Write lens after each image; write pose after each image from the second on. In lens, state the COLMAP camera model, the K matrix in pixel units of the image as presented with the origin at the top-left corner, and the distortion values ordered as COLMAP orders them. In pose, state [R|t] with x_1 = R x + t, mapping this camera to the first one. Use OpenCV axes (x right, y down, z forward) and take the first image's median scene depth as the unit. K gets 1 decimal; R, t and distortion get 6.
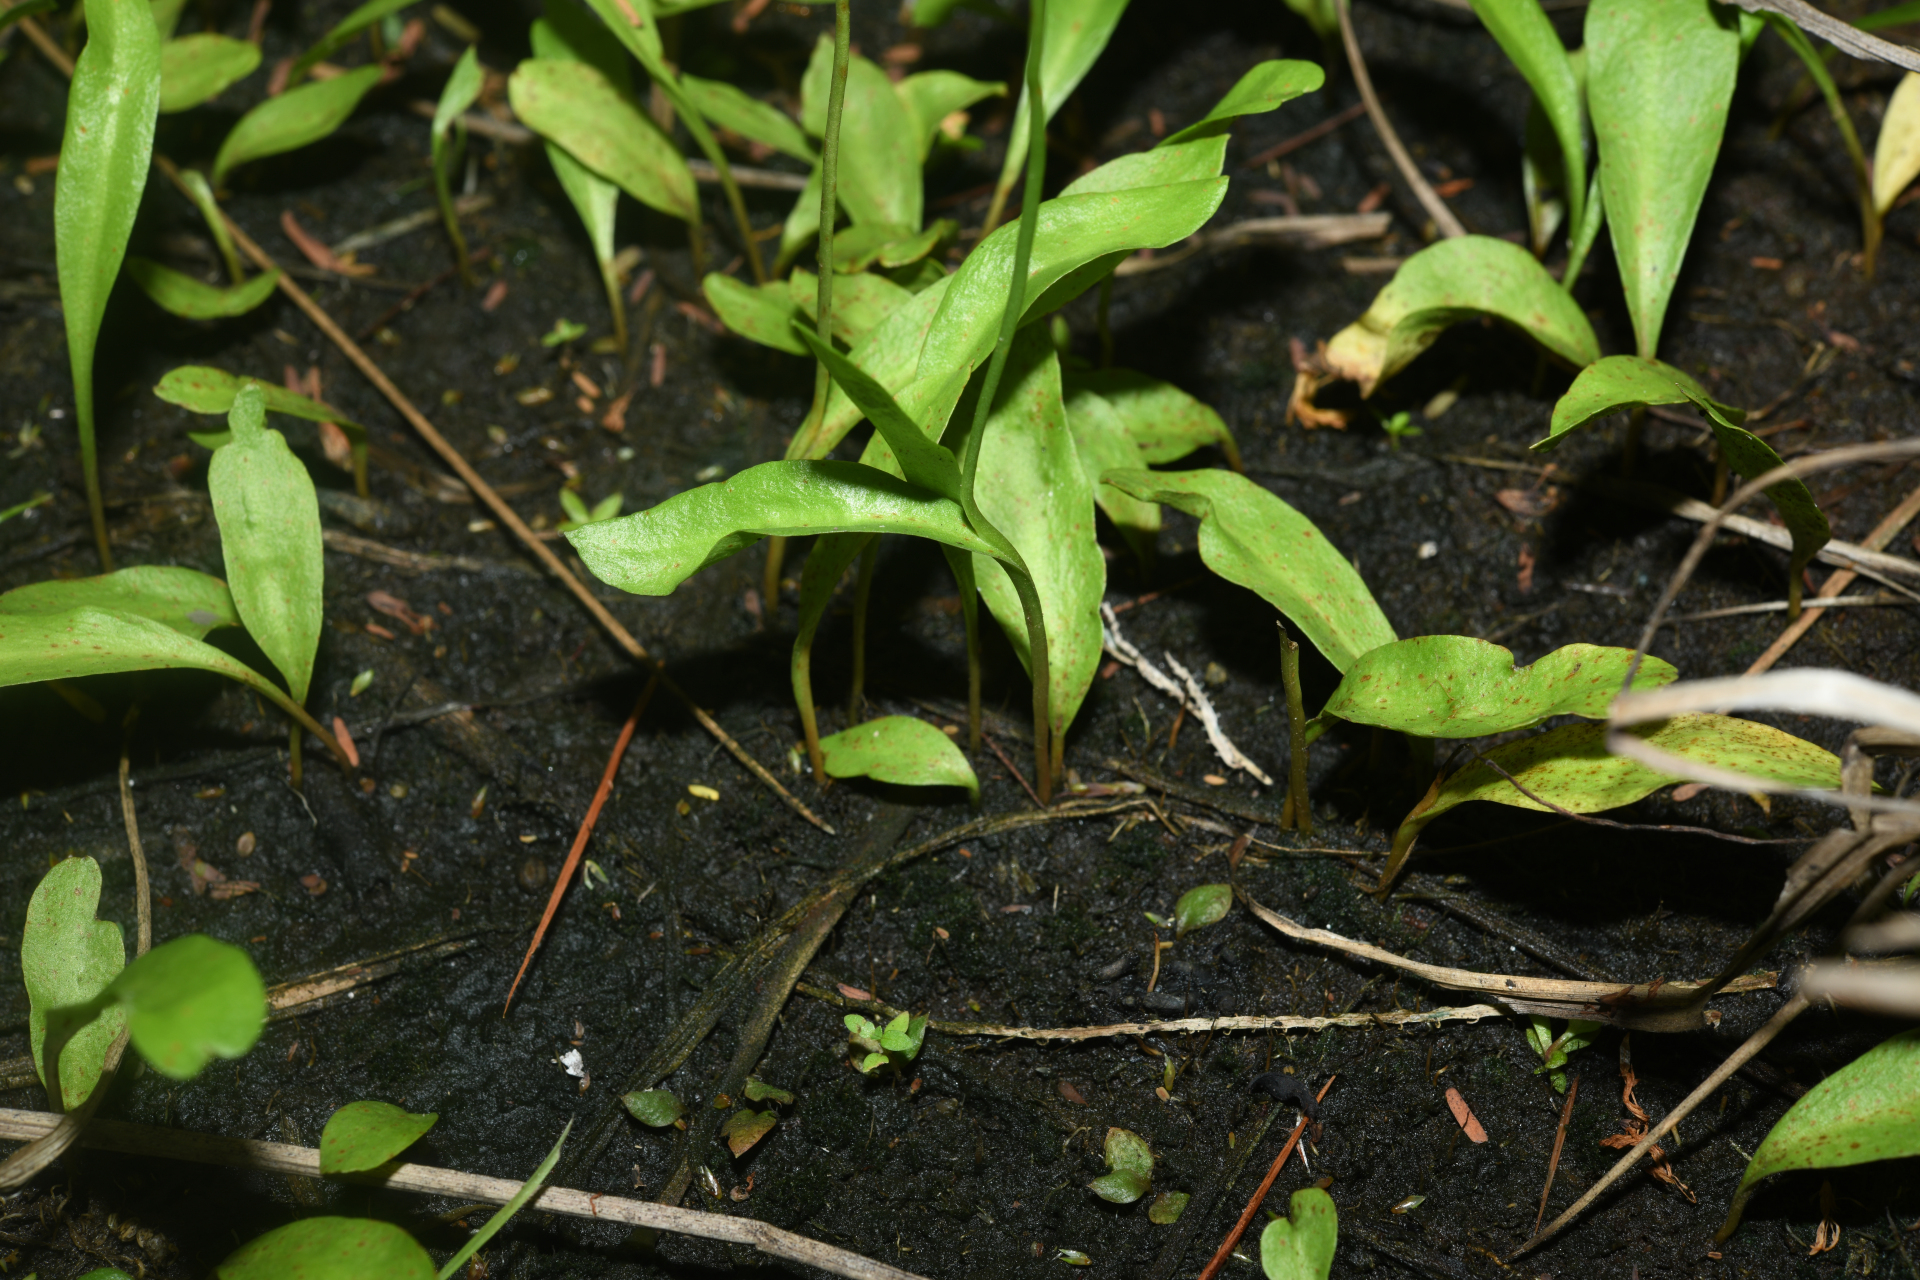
lens RADIAL K [[3379.1, 0, 960.0], [0, 3379.1, 640.0], [0, 0, 1]] dist [-0.062167, 0.381505]
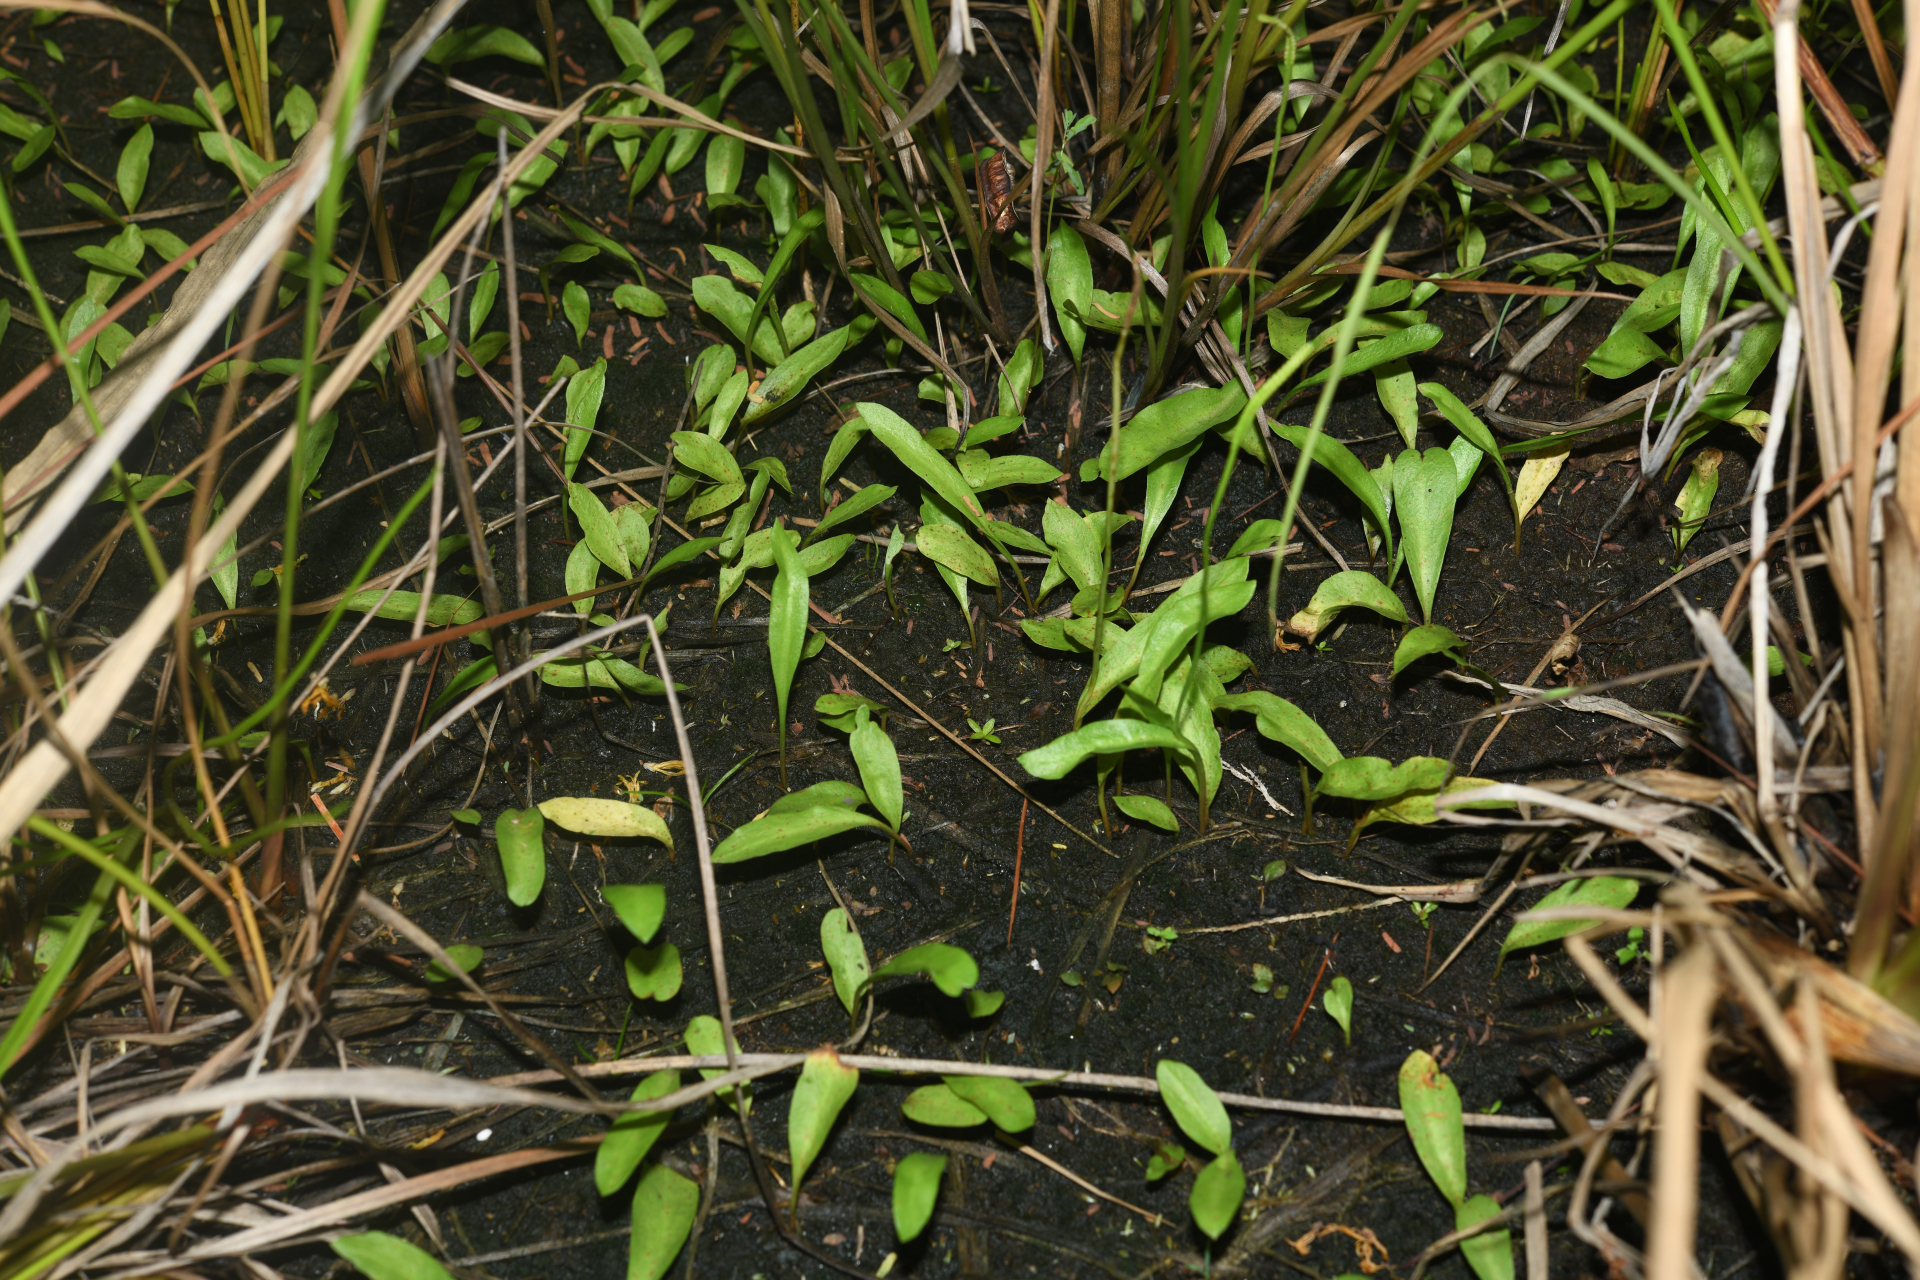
lens RADIAL K [[3379.1, 0, 960.0], [0, 3379.1, 640.0], [0, 0, 1]] dist [-0.062167, 0.381505]
pose [[0.991157, -0.115865, 0.064670, -0.293279], [0.112798, 0.992398, 0.049228, -0.233504], [-0.069882, -0.041498, 0.996692, -1.420940]]
